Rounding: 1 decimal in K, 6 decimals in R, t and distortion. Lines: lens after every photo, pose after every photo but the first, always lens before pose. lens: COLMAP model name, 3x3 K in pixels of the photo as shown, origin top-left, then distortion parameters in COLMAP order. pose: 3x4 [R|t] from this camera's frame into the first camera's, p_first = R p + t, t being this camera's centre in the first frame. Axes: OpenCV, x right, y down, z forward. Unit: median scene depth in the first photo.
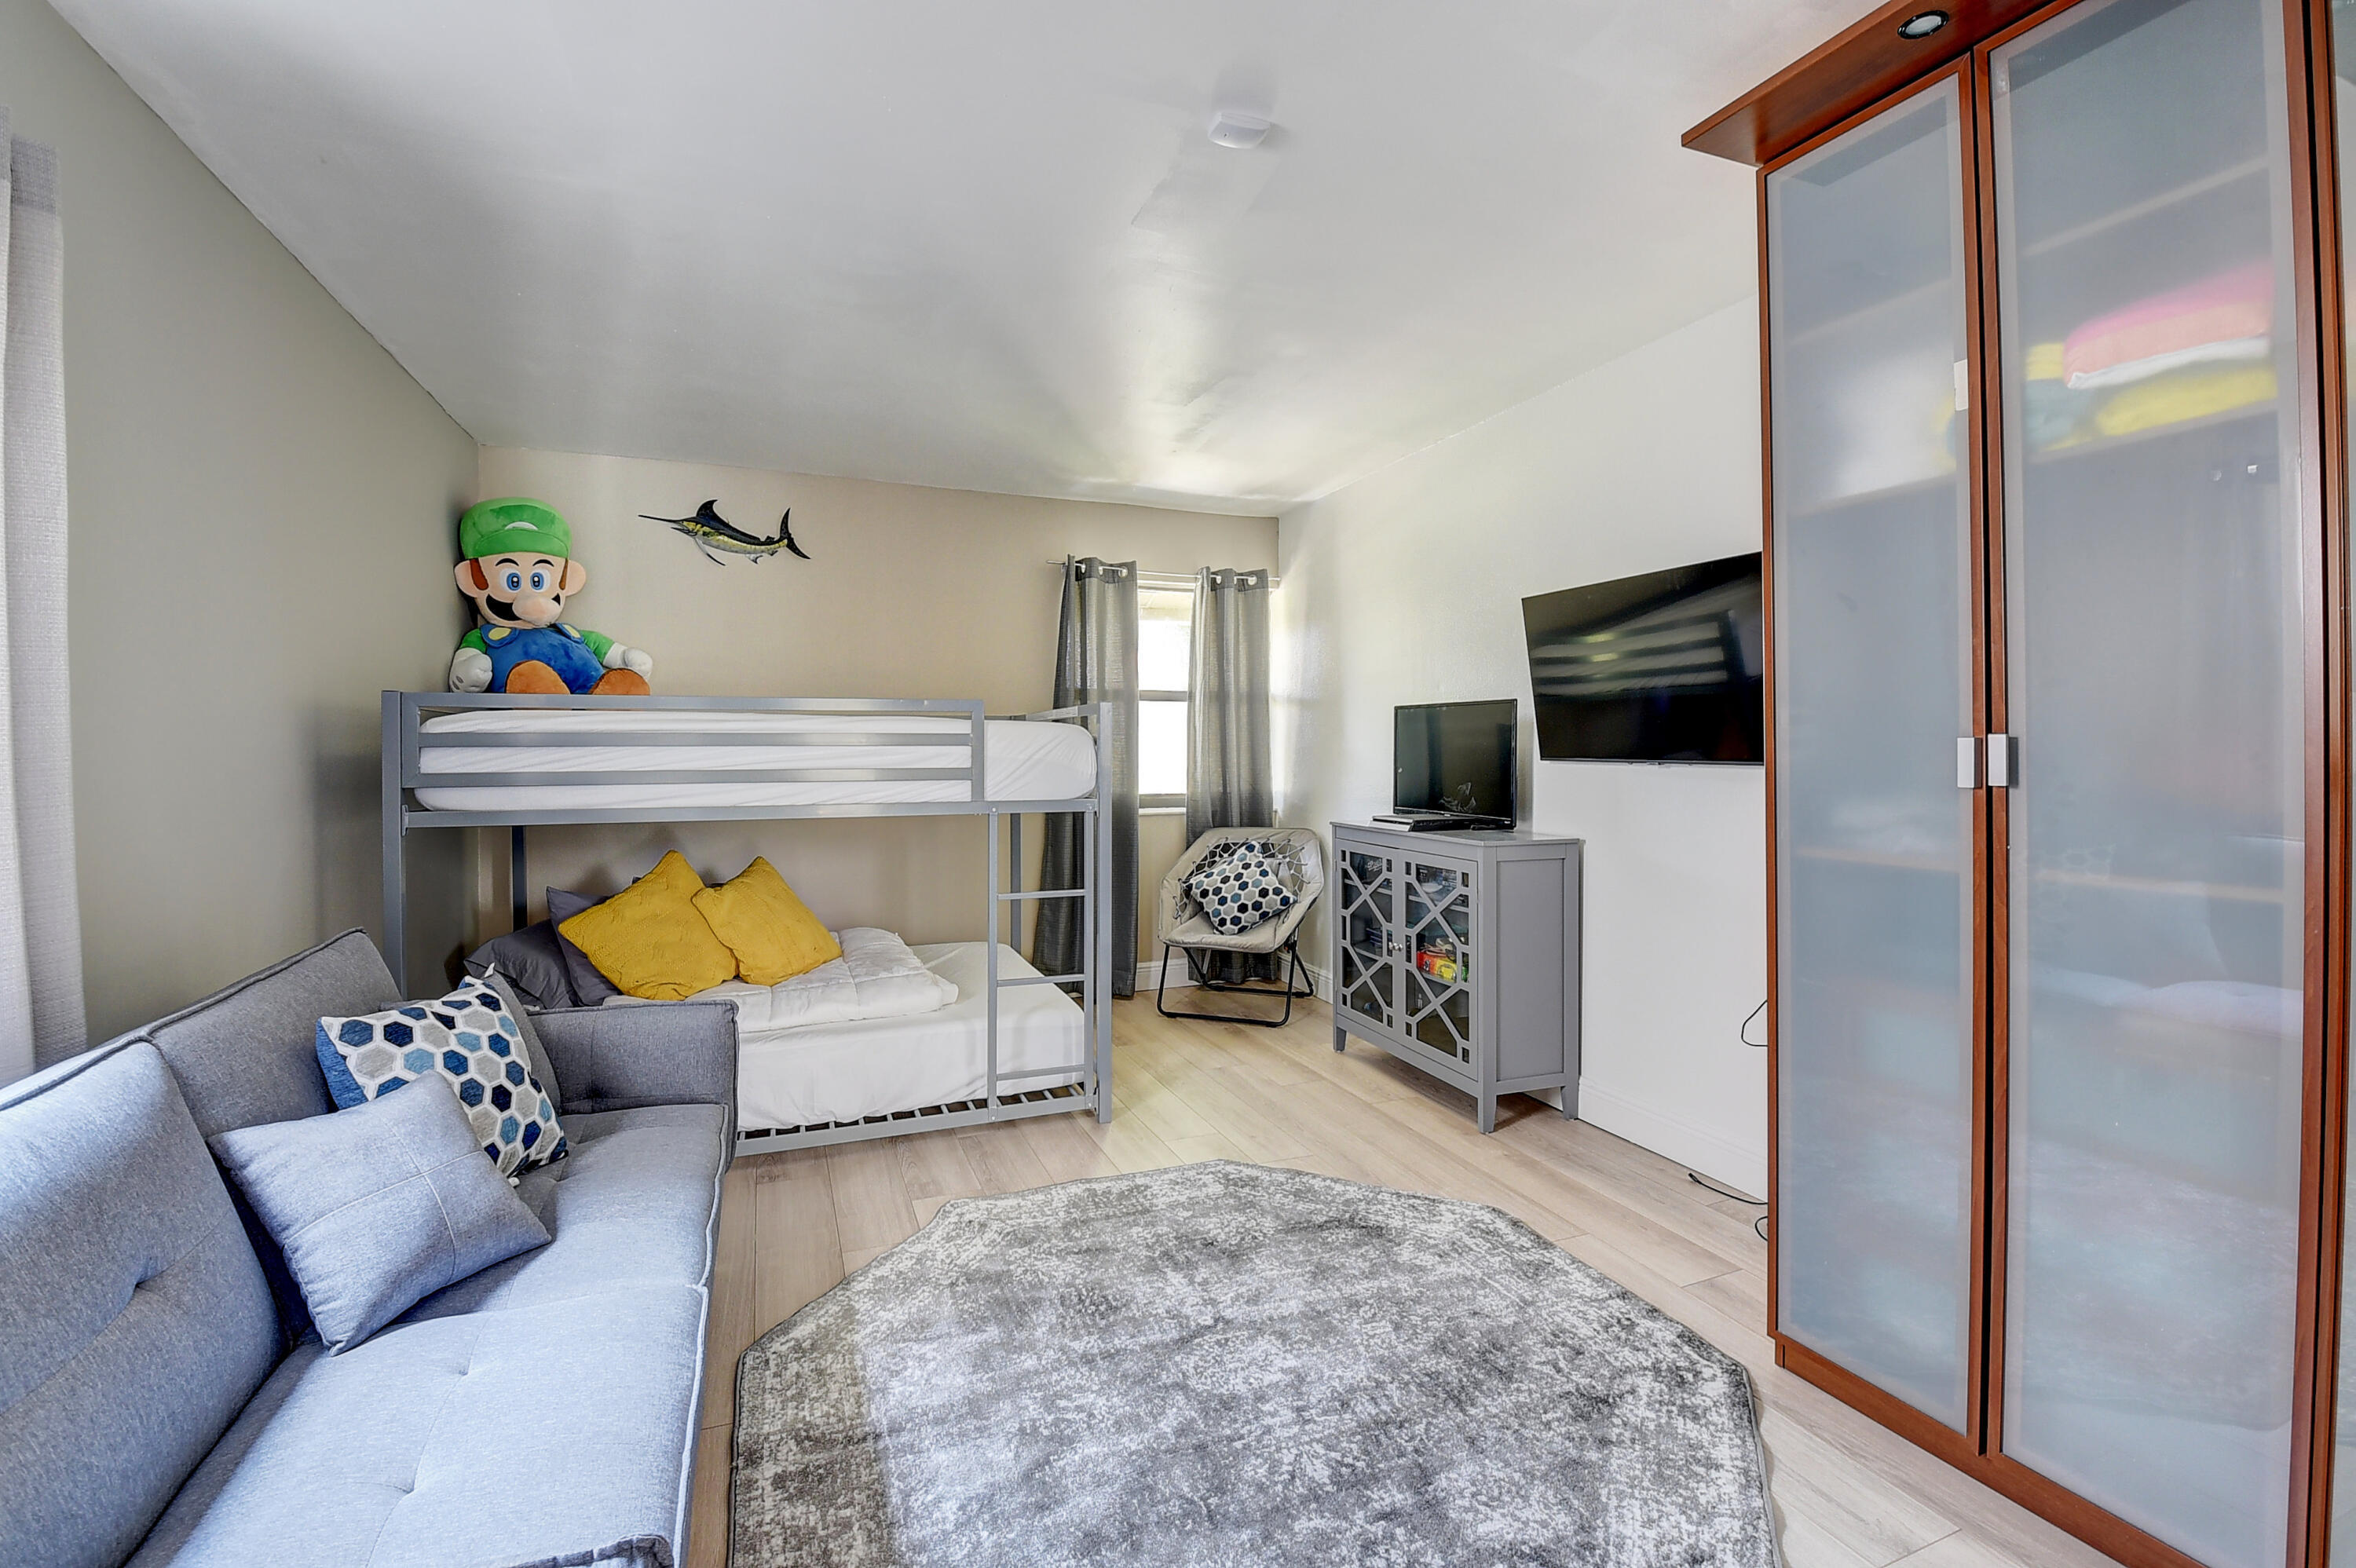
lens RADIAL K [[1046.5, 0, 1170.5], [0, 1046.5, 757.2], [0, 0, 1]] dist [0.028258, -0.037451]
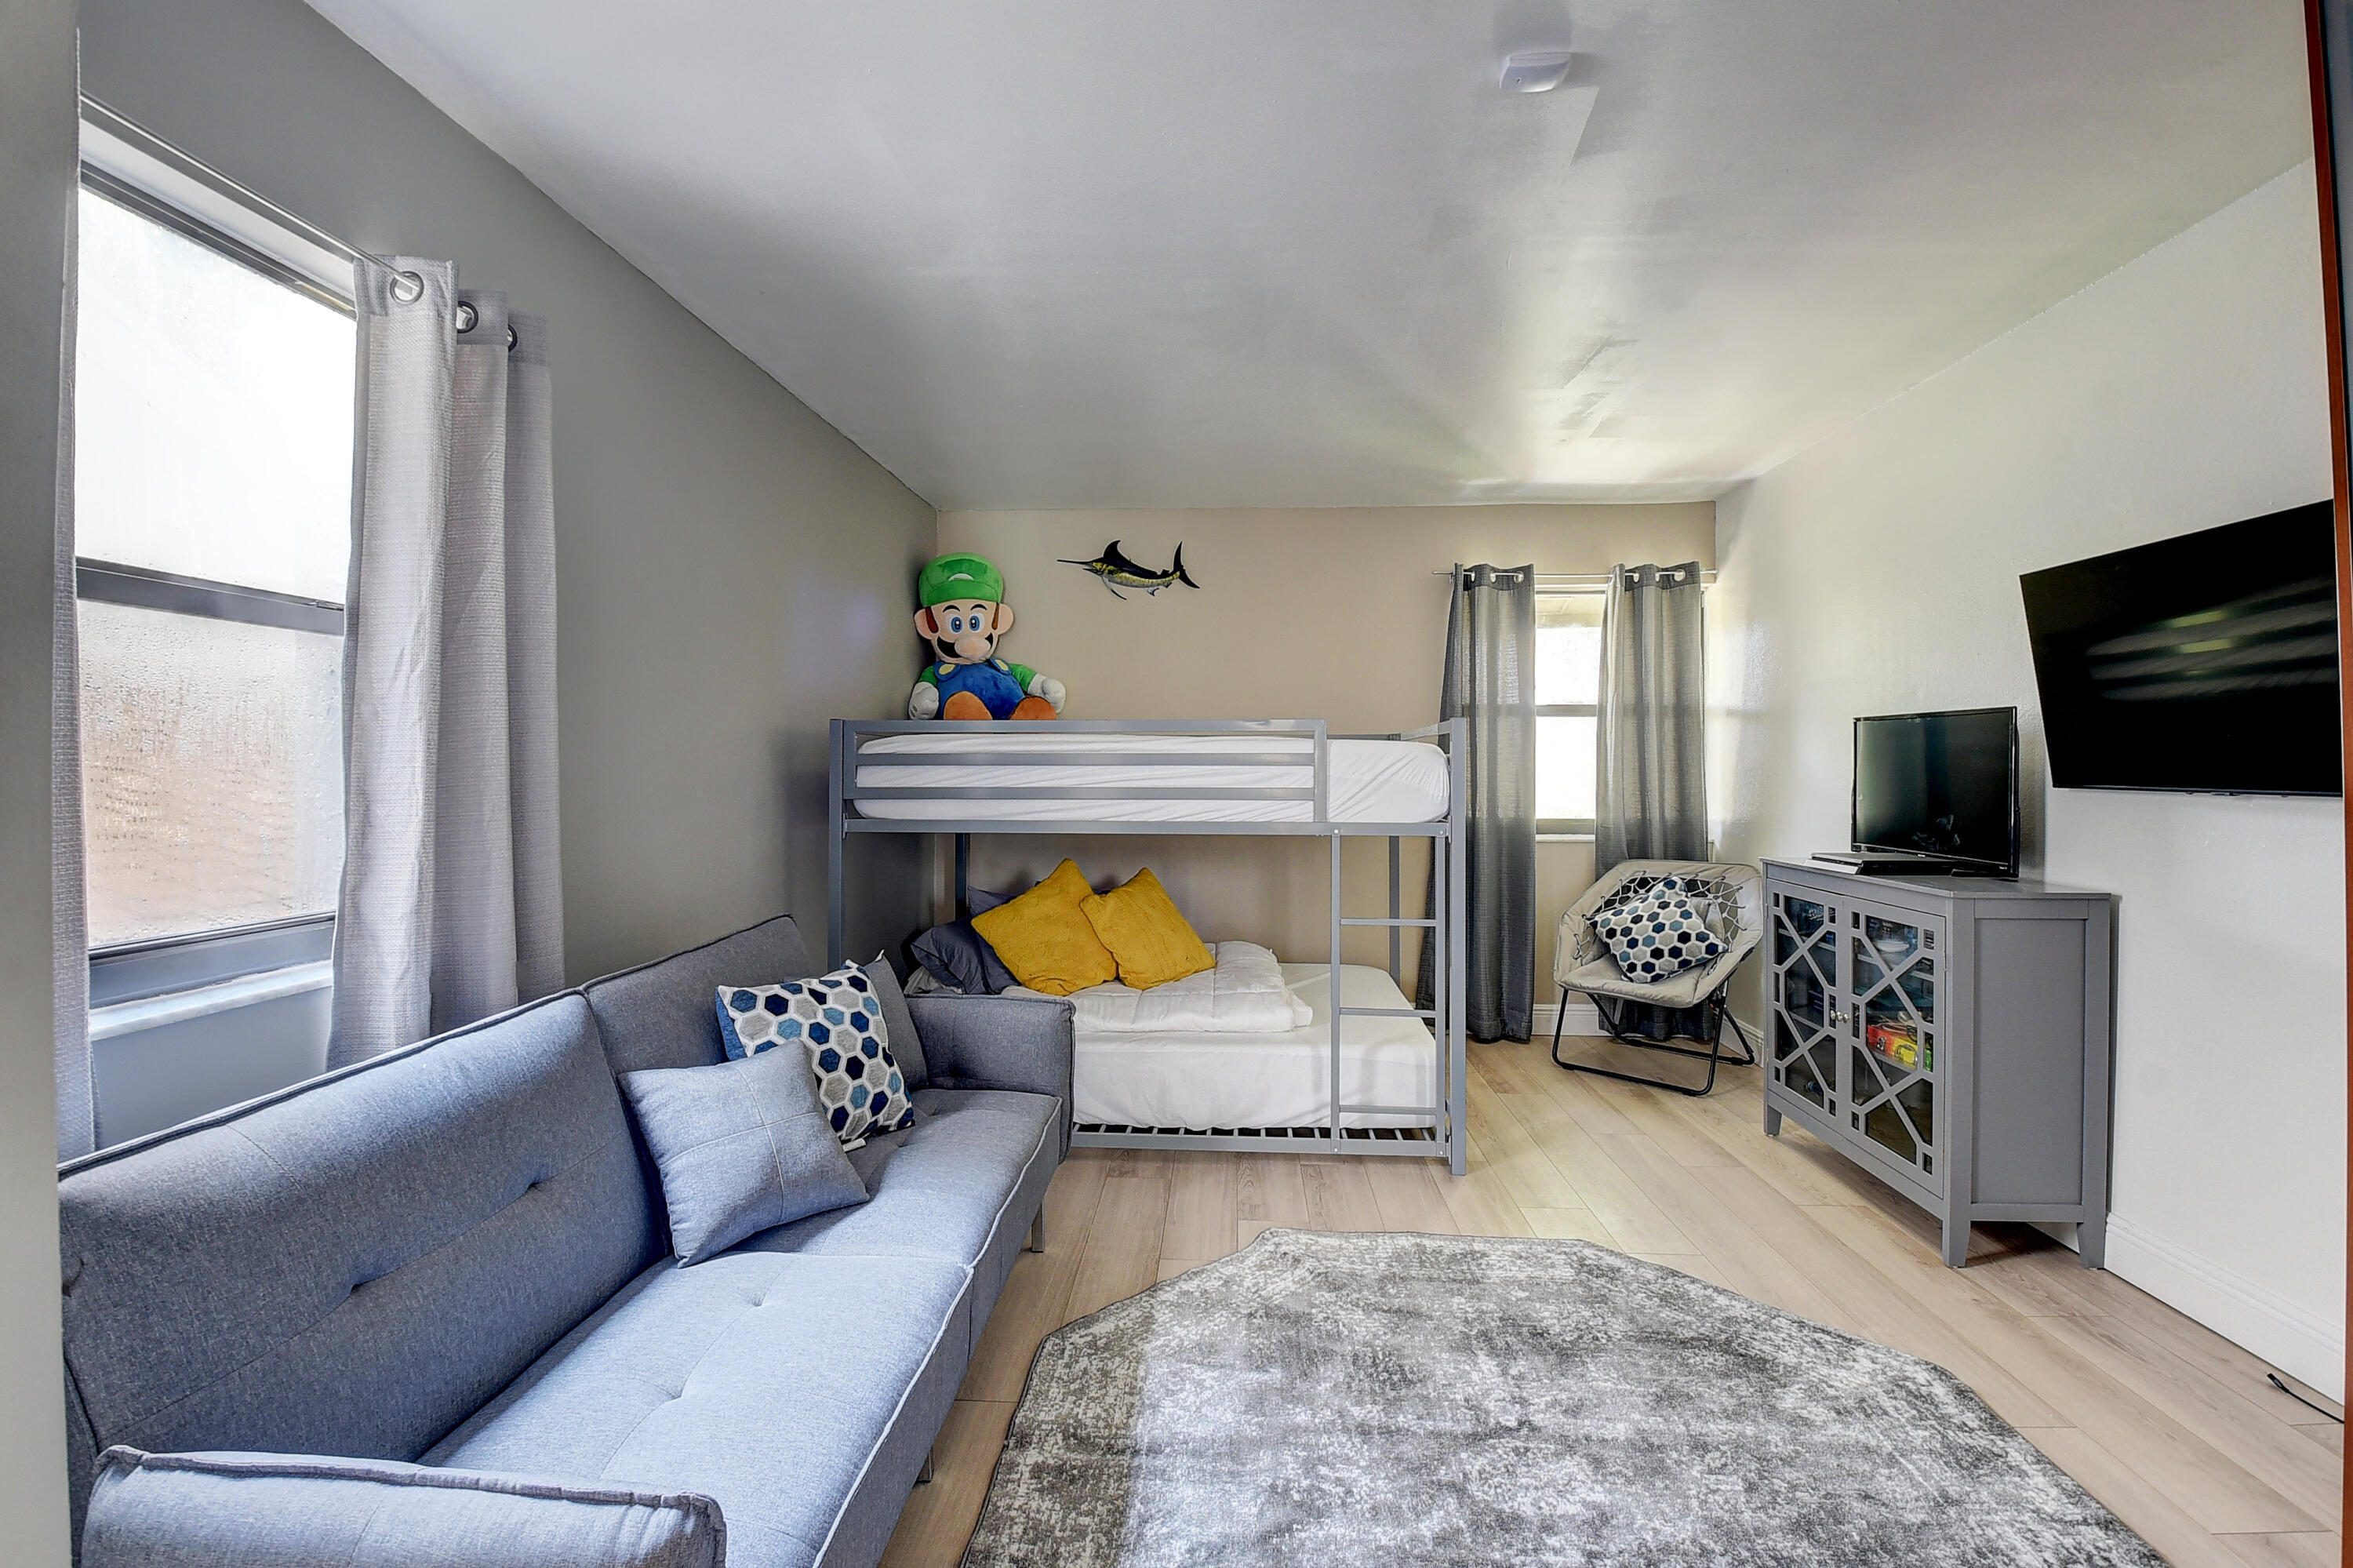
lens RADIAL K [[1045.3, 0, 1169.0], [0, 1045.3, 757.2], [0, 0, 1]] dist [0.028258, -0.037451]
pose [[0.907668, 0.000437, -0.419689, 0.128062], [-0.007867, 0.999841, -0.015973, -0.003148], [0.419616, 0.017800, 0.907527, 0.064881]]
